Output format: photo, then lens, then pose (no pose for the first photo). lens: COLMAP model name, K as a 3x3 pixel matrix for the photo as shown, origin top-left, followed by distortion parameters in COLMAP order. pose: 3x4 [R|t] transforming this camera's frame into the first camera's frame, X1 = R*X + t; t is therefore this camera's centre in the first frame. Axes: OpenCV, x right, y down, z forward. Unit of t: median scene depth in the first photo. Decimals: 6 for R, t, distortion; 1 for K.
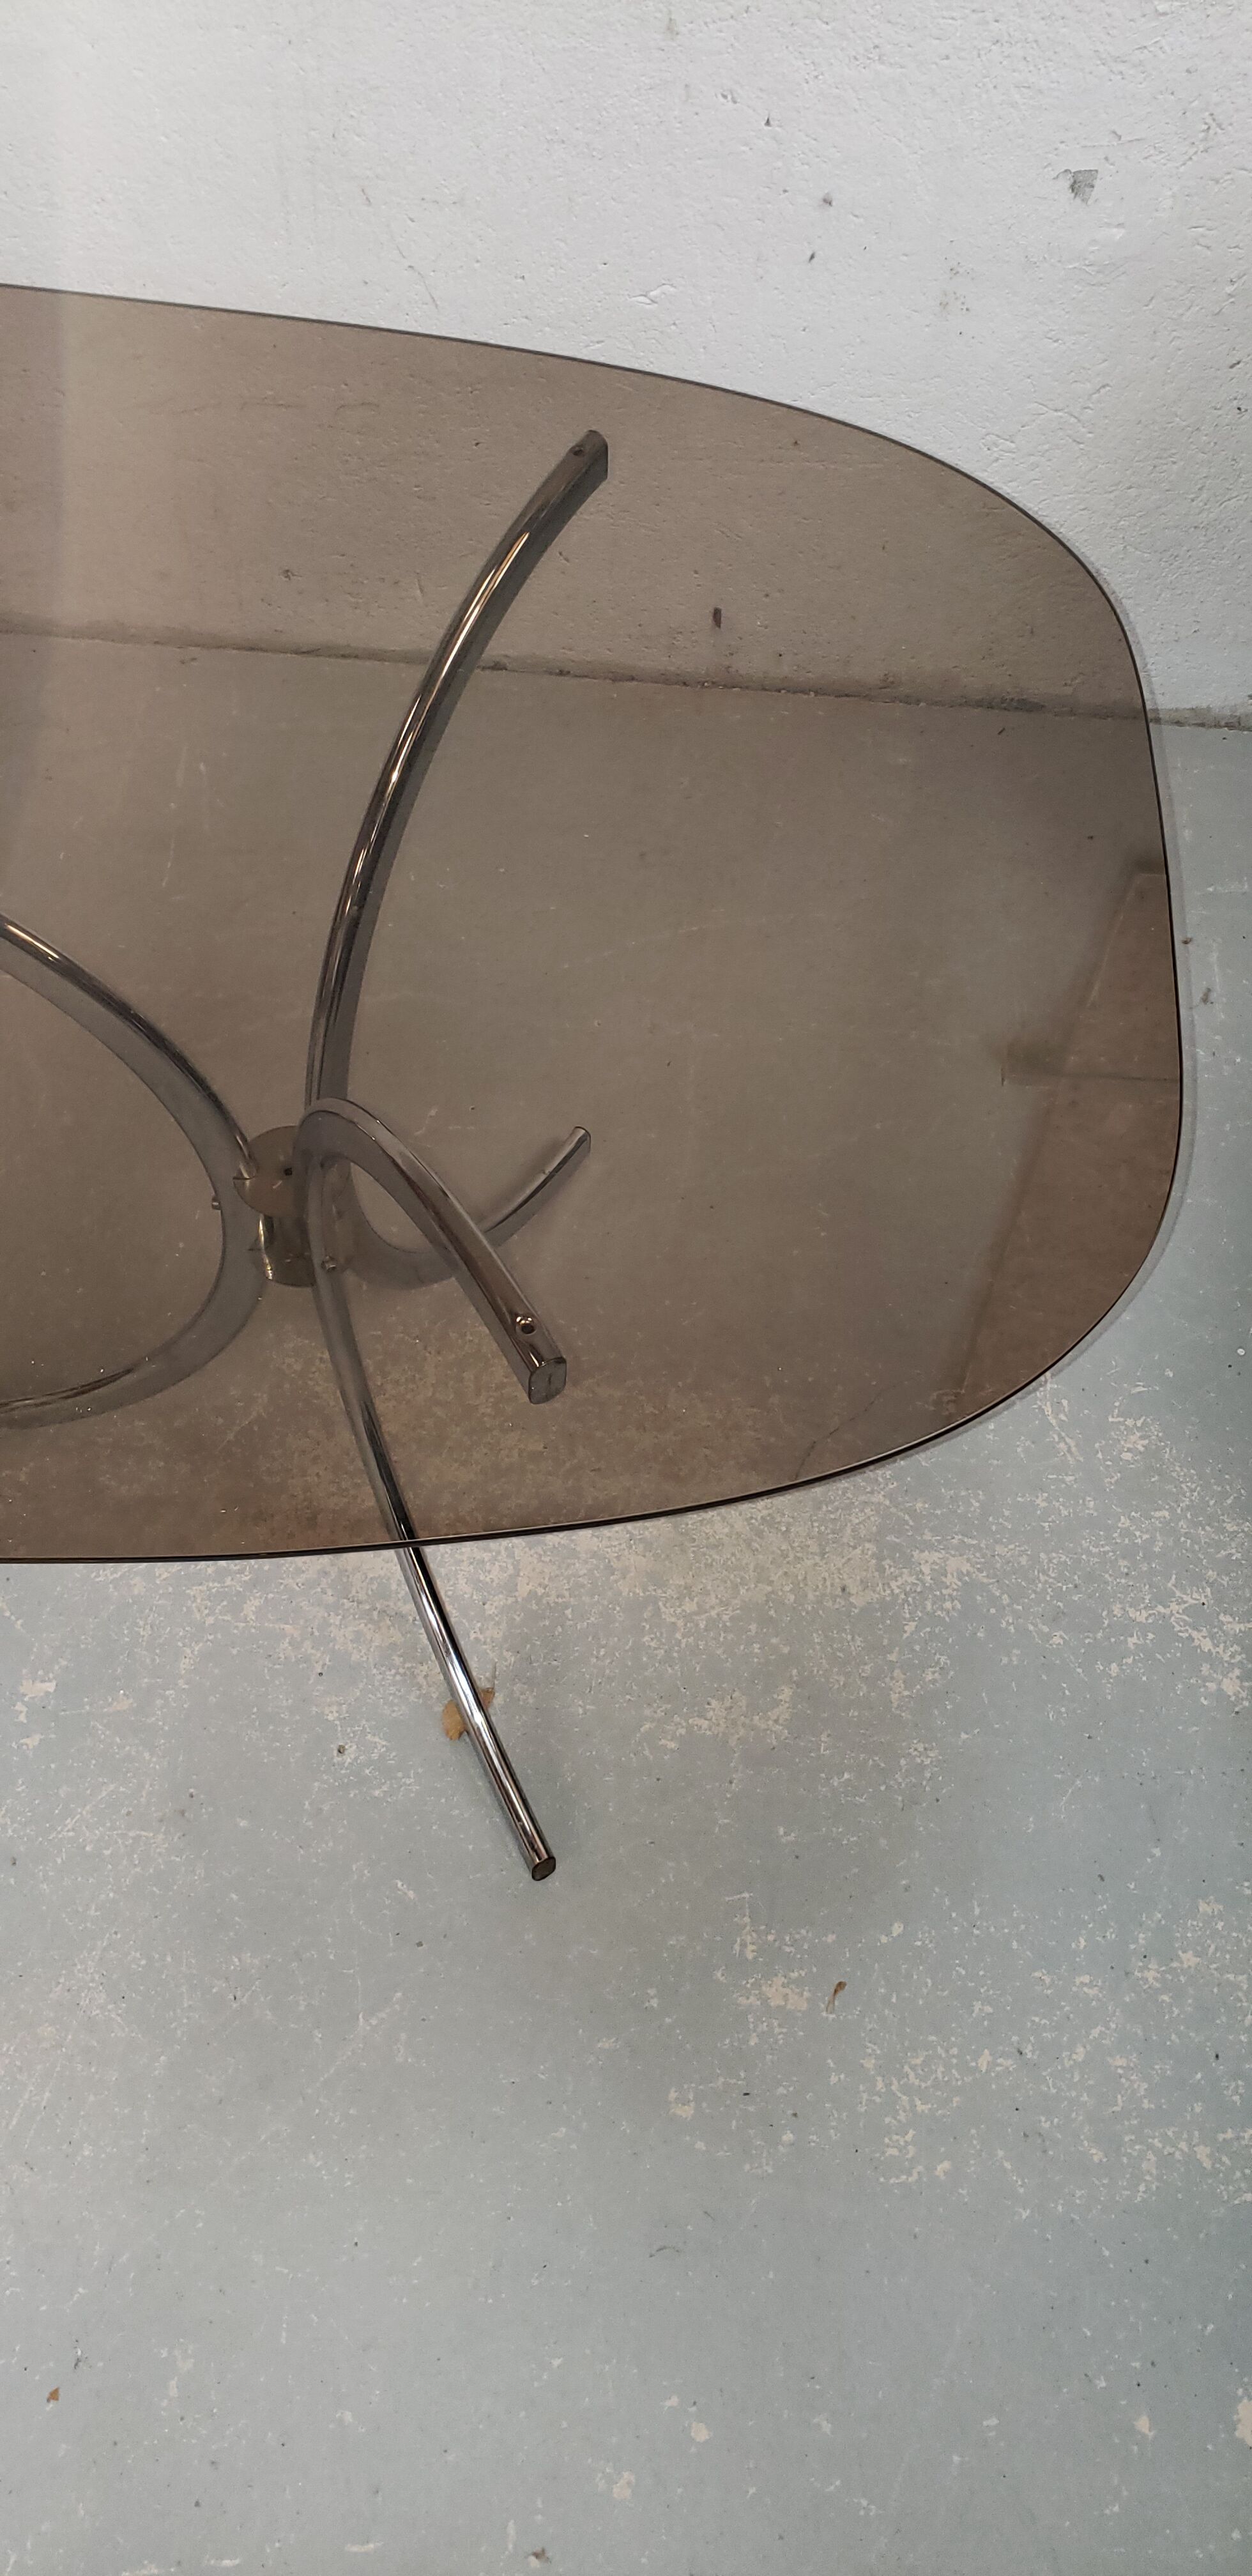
lens RADIAL K [[1953.2, 0, 667.5], [0, 1953.2, 1267.3], [0, 0, 1]] dist [0.034460, -0.015650]
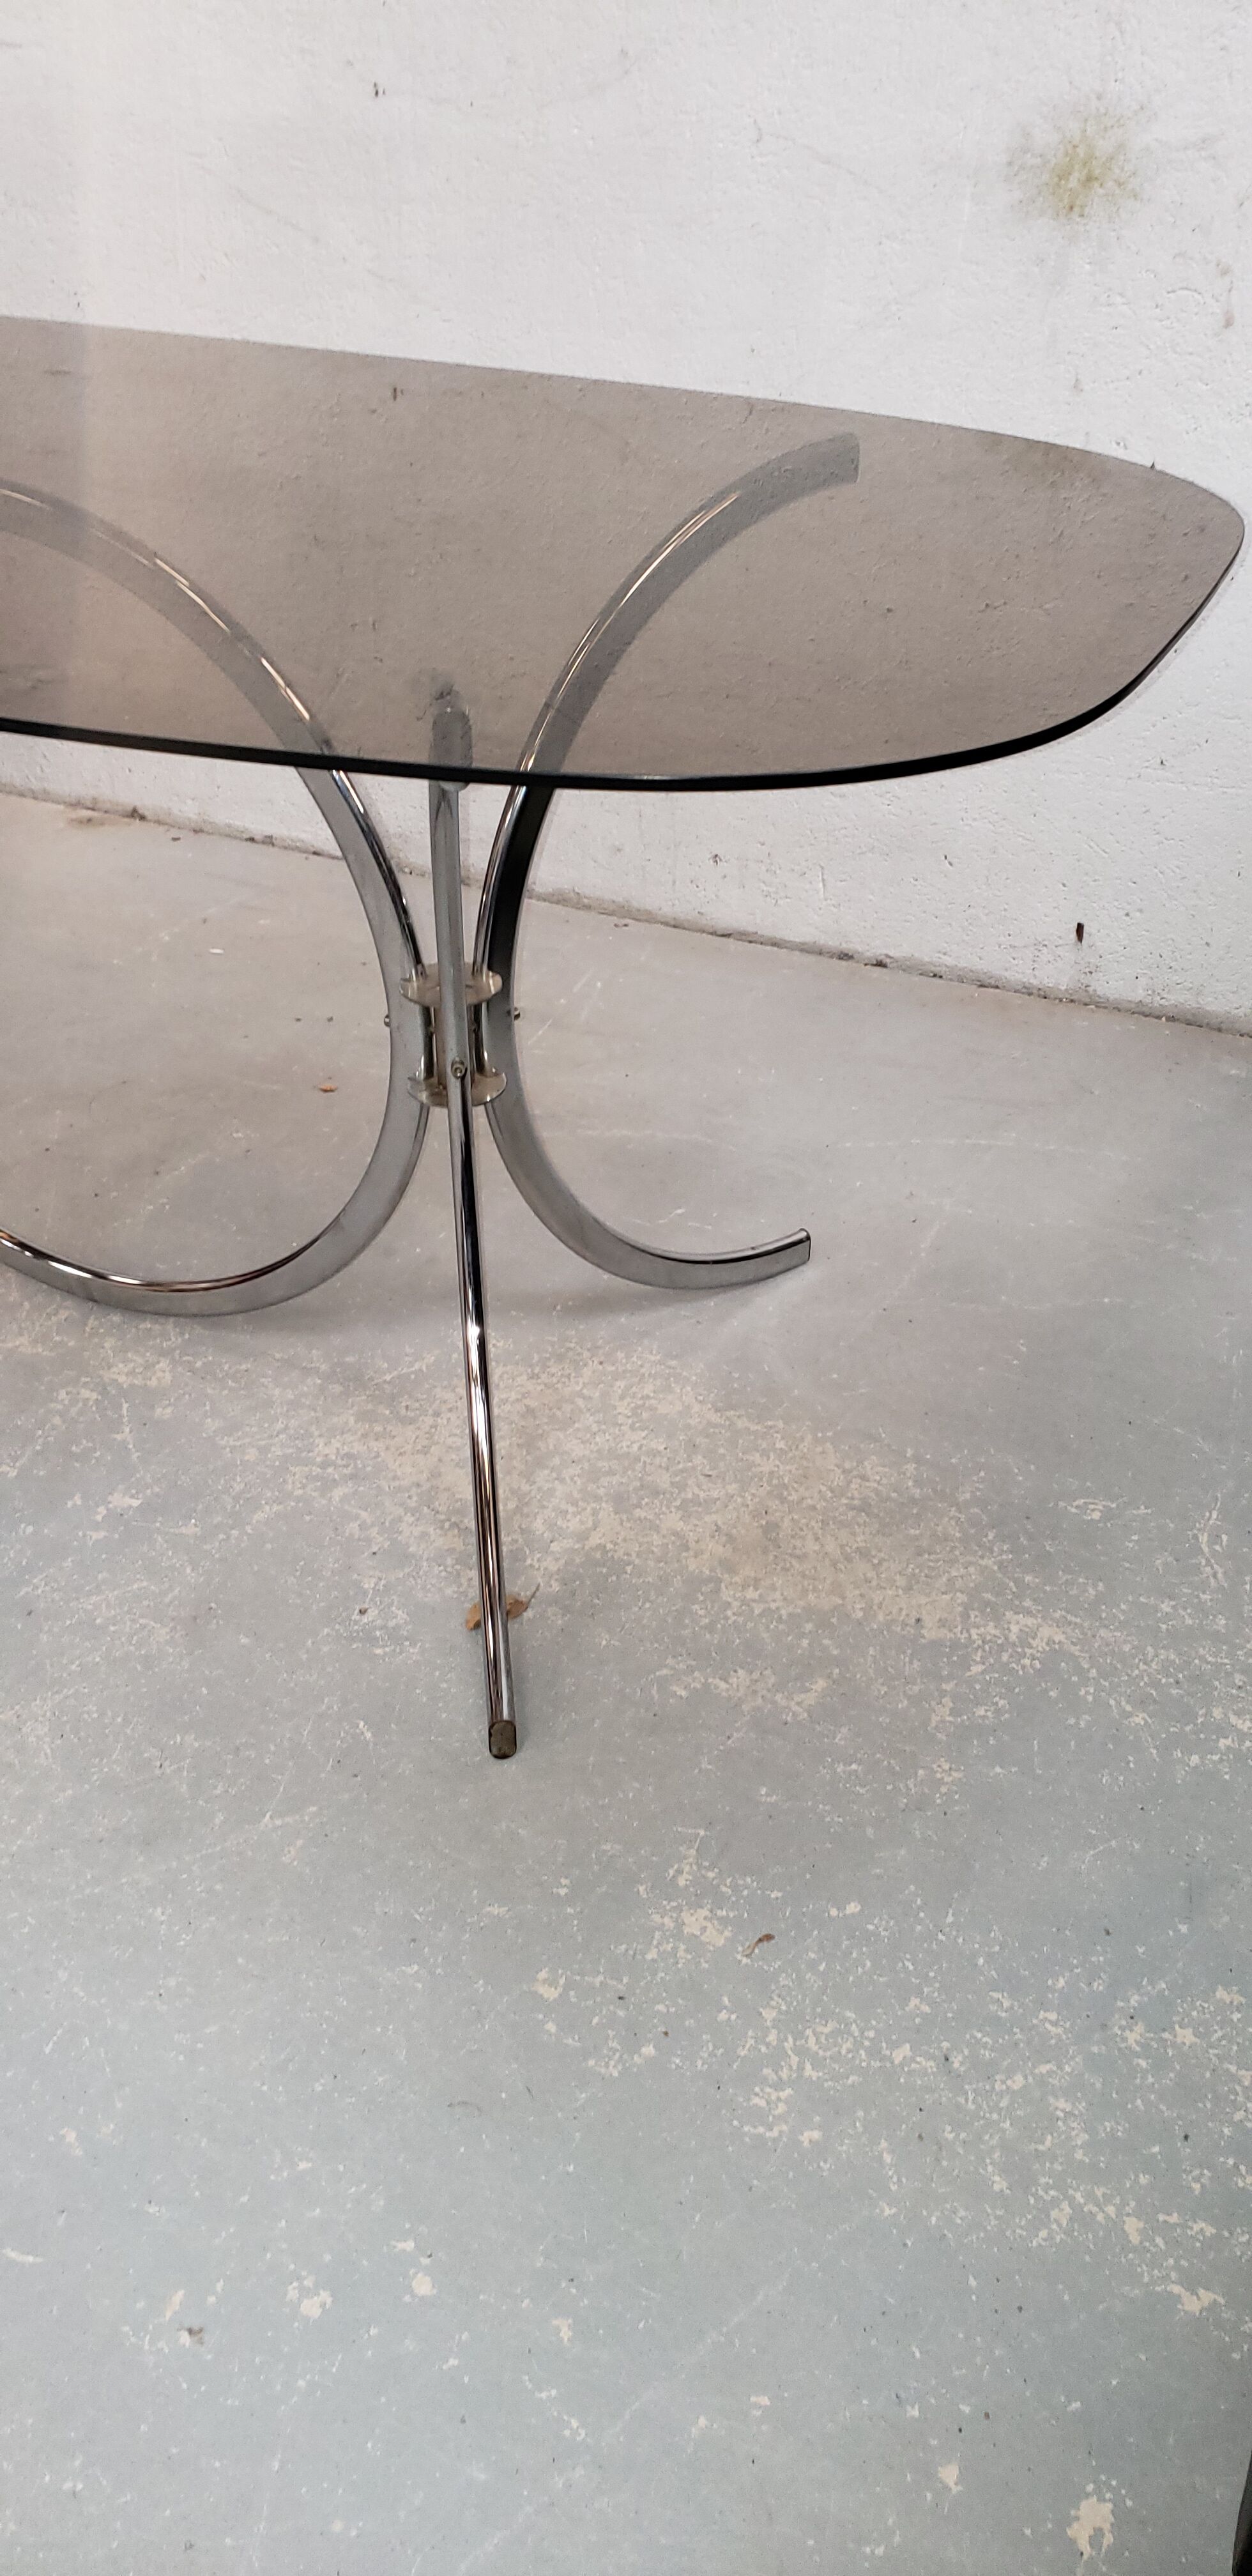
lens RADIAL K [[1953.2, 0, 698.1], [0, 1953.2, 1305.9], [0, 0, 1]] dist [0.034460, -0.015650]
pose [[0.940170, 0.163630, -0.298840, 0.250988], [-0.265285, 0.901953, -0.340740, 0.383156], [0.213784, 0.399632, 0.891398, 0.094644]]
